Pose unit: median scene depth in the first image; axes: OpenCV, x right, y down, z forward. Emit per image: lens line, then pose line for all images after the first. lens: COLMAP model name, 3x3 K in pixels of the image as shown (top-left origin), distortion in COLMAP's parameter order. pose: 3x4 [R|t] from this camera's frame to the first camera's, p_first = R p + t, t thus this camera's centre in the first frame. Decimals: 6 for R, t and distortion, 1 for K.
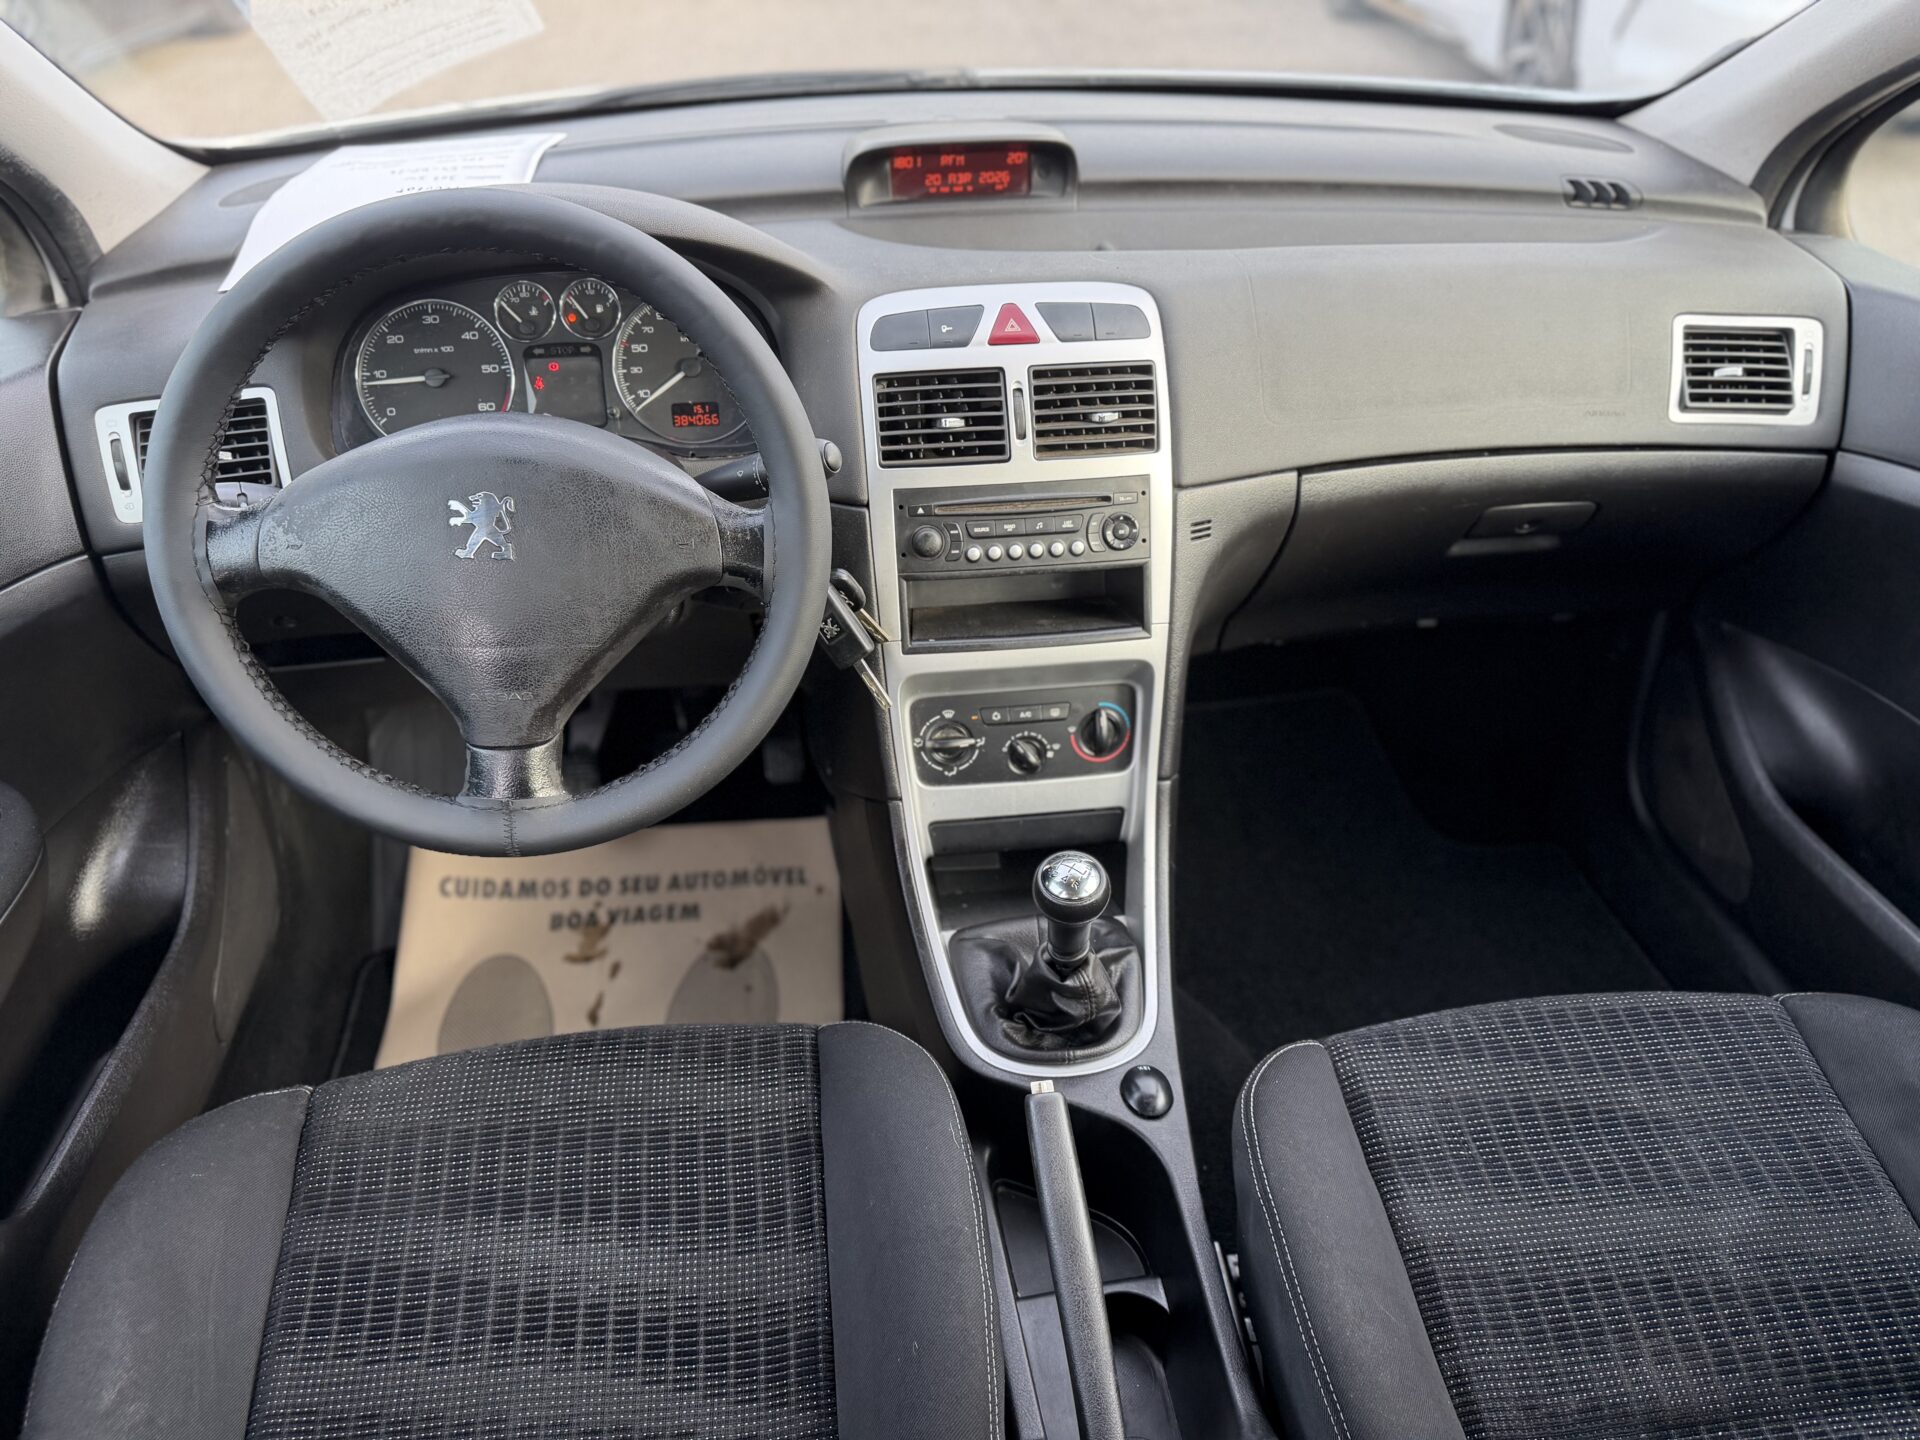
lens RADIAL K [[1356.7, 0, 961.1], [0, 1356.7, 720.9], [0, 0, 1]] dist [0.011937, -0.007883]
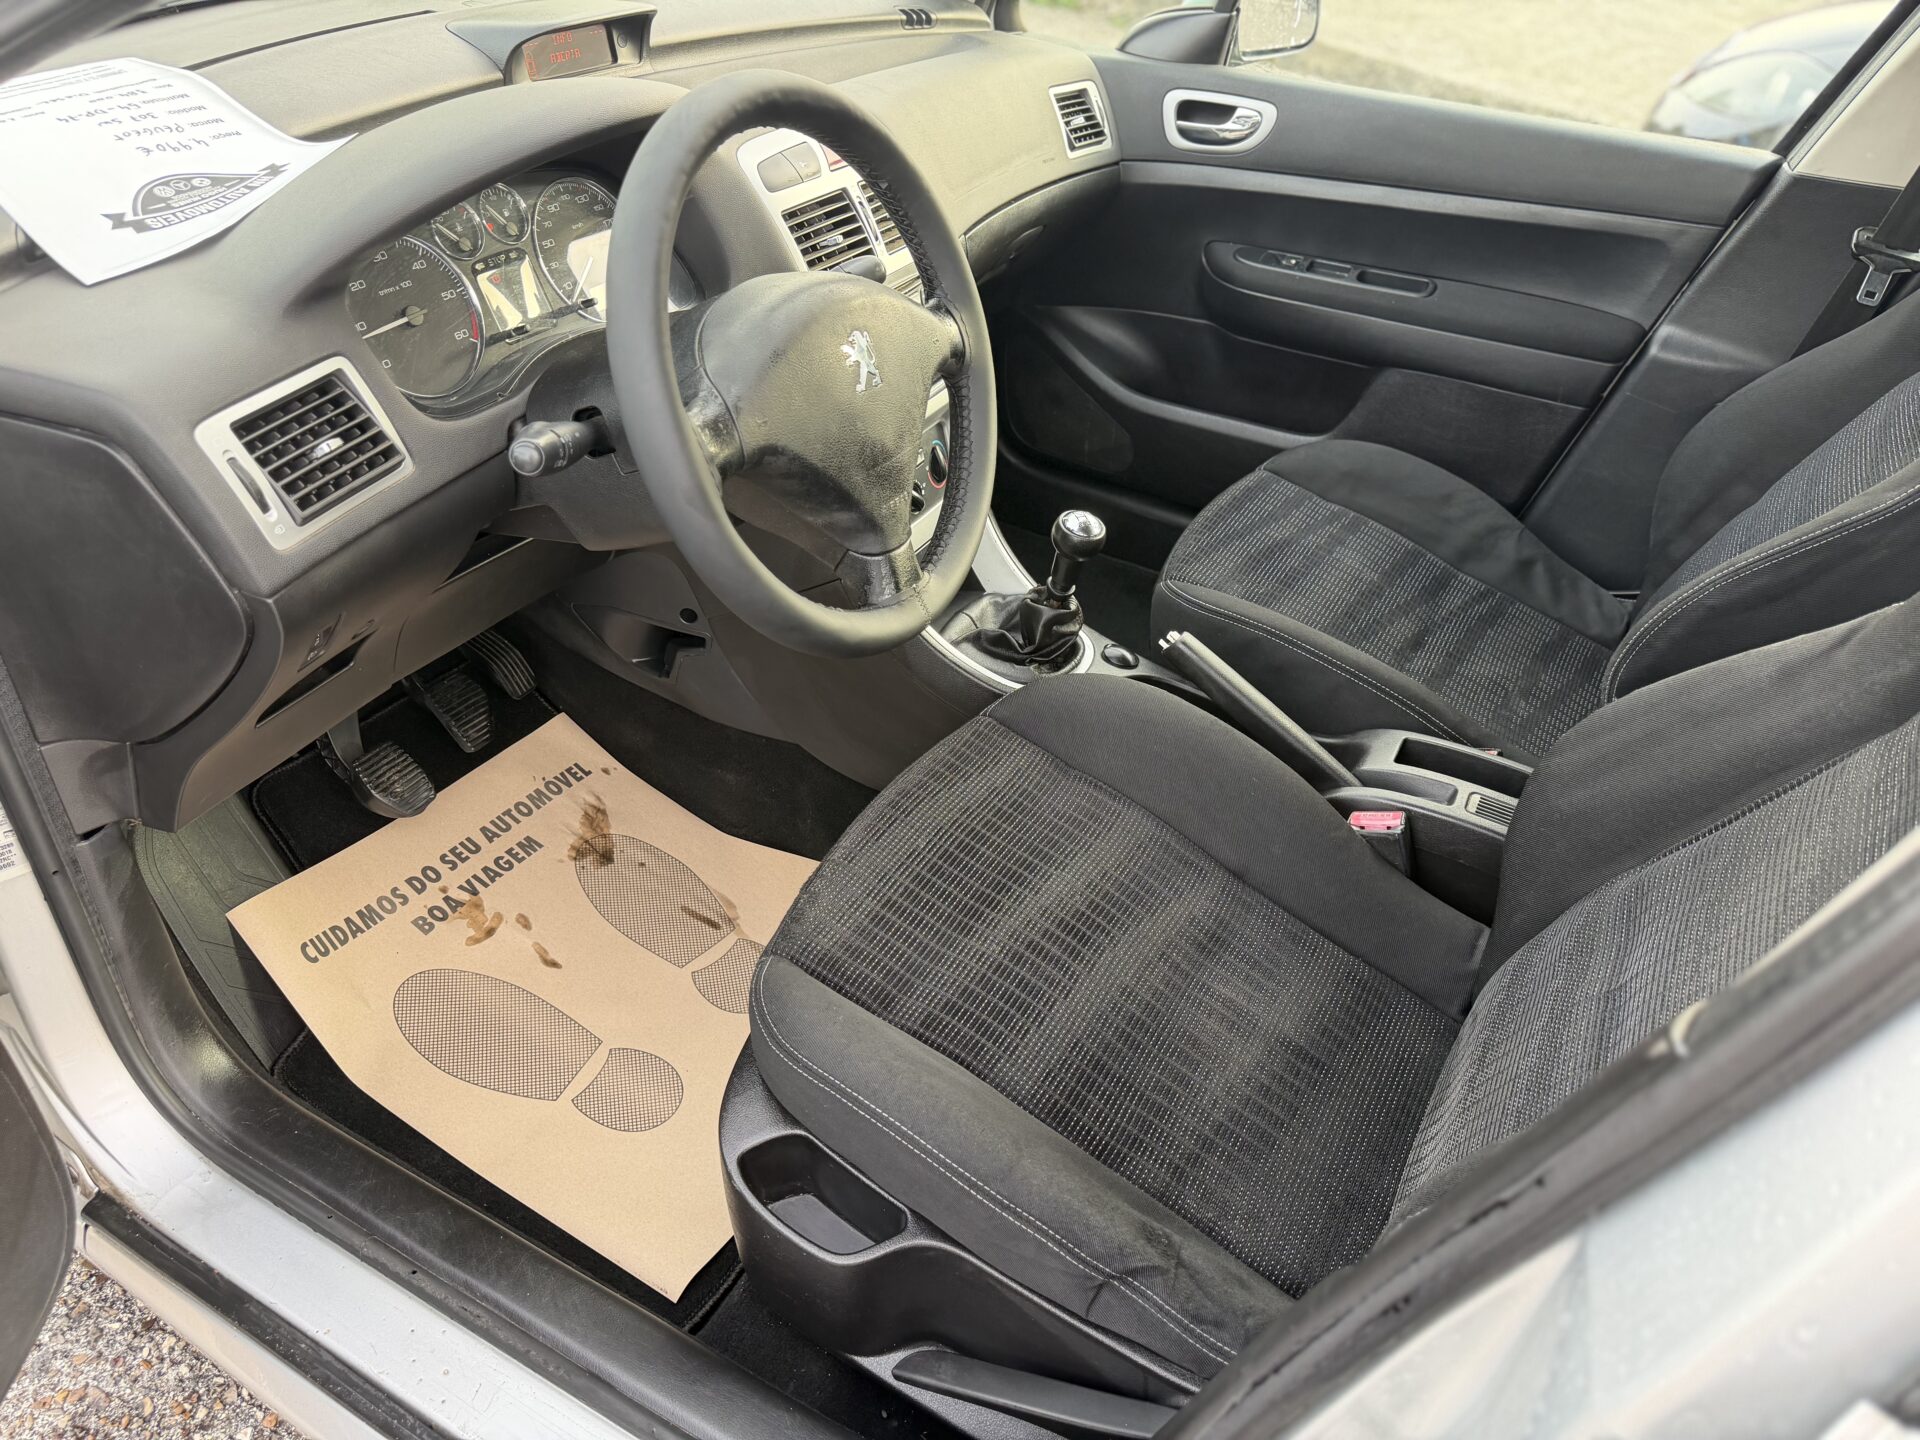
lens RADIAL K [[1356.7, 0, 957.3], [0, 1356.7, 720.9], [0, 0, 1]] dist [0.011937, -0.007883]
pose [[0.577801, -0.444876, 0.684274, -0.719236], [0.390344, 0.886914, 0.247014, -0.068902], [-0.716782, 0.124377, 0.686115, 0.092973]]
